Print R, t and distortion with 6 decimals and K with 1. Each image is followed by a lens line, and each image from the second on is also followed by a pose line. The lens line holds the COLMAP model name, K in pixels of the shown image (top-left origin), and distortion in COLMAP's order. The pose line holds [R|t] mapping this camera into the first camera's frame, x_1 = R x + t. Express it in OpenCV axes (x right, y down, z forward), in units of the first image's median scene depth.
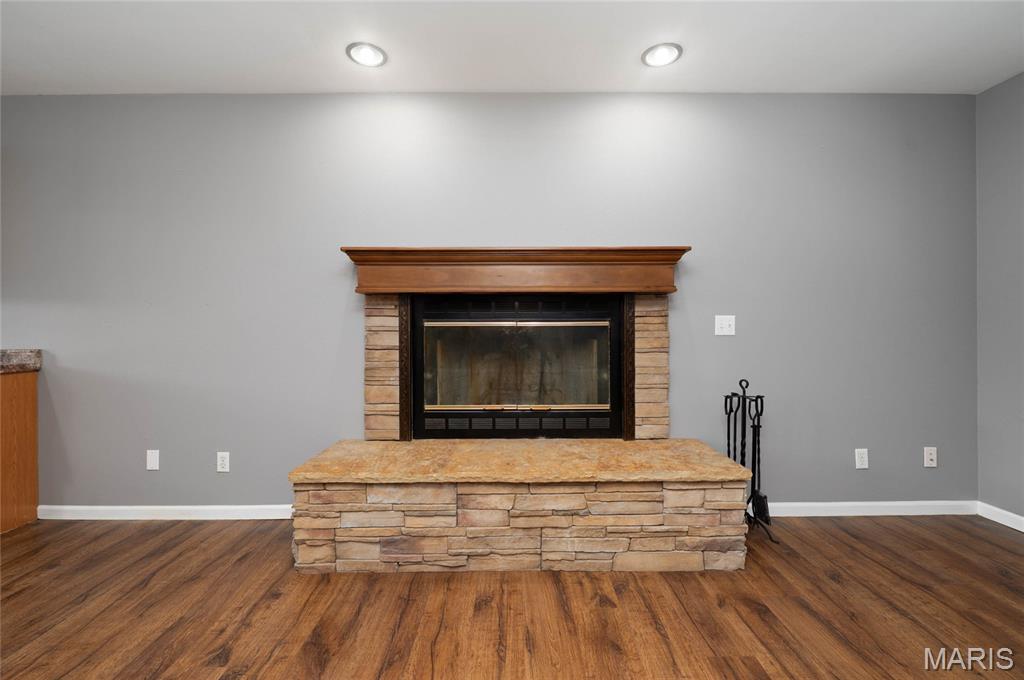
lens RADIAL K [[419.4, 0, 519.4], [0, 419.4, 329.8], [0, 0, 1]] dist [-0.003356, -0.000086]
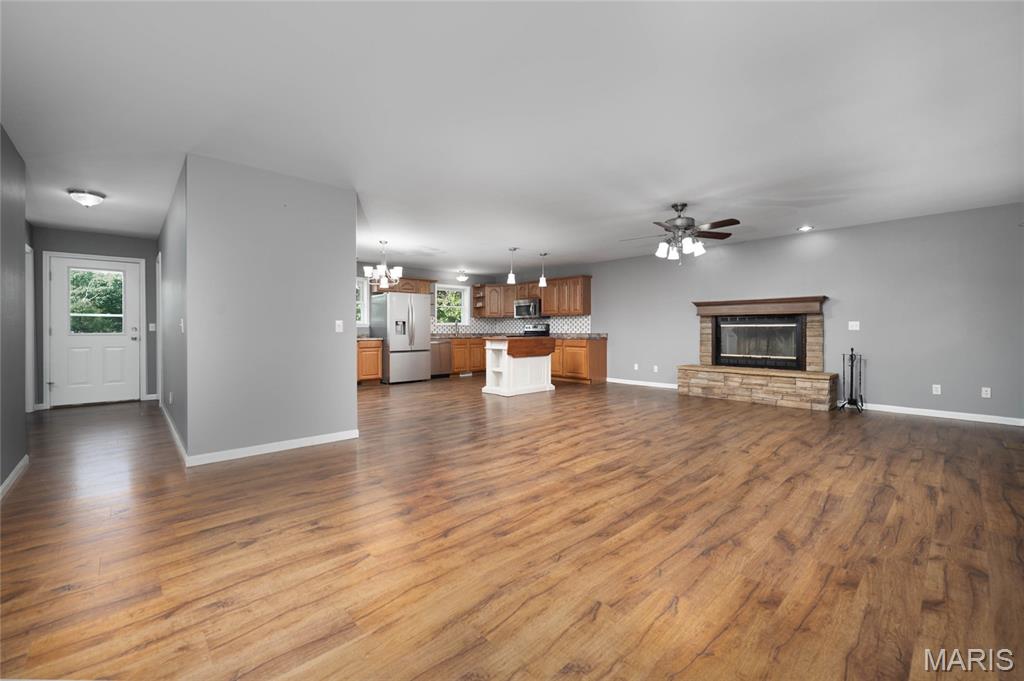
lens RADIAL K [[419.4, 0, 519.4], [0, 419.4, 330.3], [0, 0, 1]] dist [-0.003356, -0.000086]
pose [[0.681819, 0.005312, -0.731502, 1.118034], [-0.001639, 0.999982, 0.005733, 0.004866], [0.731519, -0.002710, 0.681815, -2.355887]]
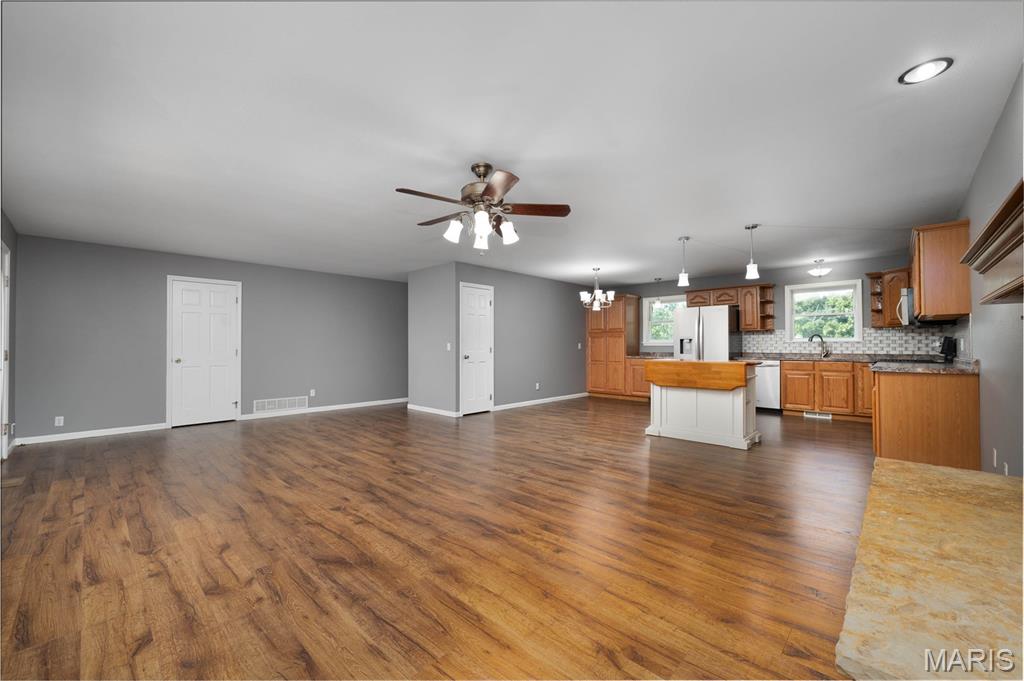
lens RADIAL K [[410.8, 0, 512.0], [0, 410.8, 340.5], [0, 0, 1]] dist [-0.000538, -0.000067]
pose [[-0.697140, -0.003388, -0.716927, 1.047538], [0.005688, 0.999931, -0.010256, -0.014600], [0.716912, -0.011228, -0.697073, 0.983297]]
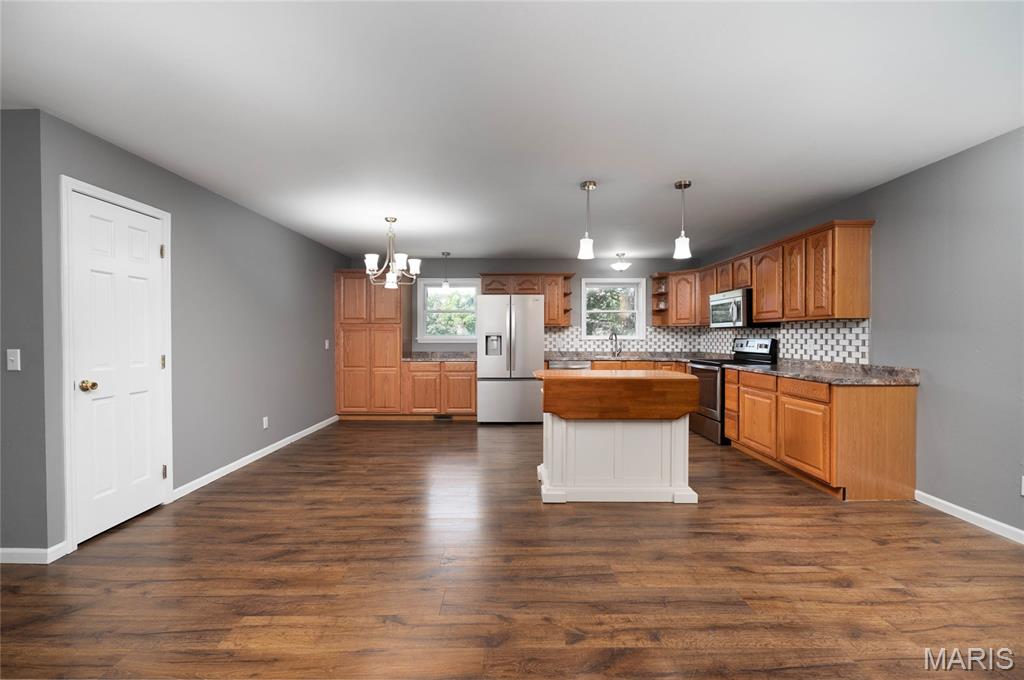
lens RADIAL K [[410.8, 0, 512.0], [0, 410.8, 340.0], [0, 0, 1]] dist [-0.000538, -0.000067]
pose [[-0.012407, 0.017084, -0.999777, 0.150103], [-0.000903, 0.999853, 0.017097, -0.074742], [0.999923, 0.001115, -0.012390, -0.282790]]
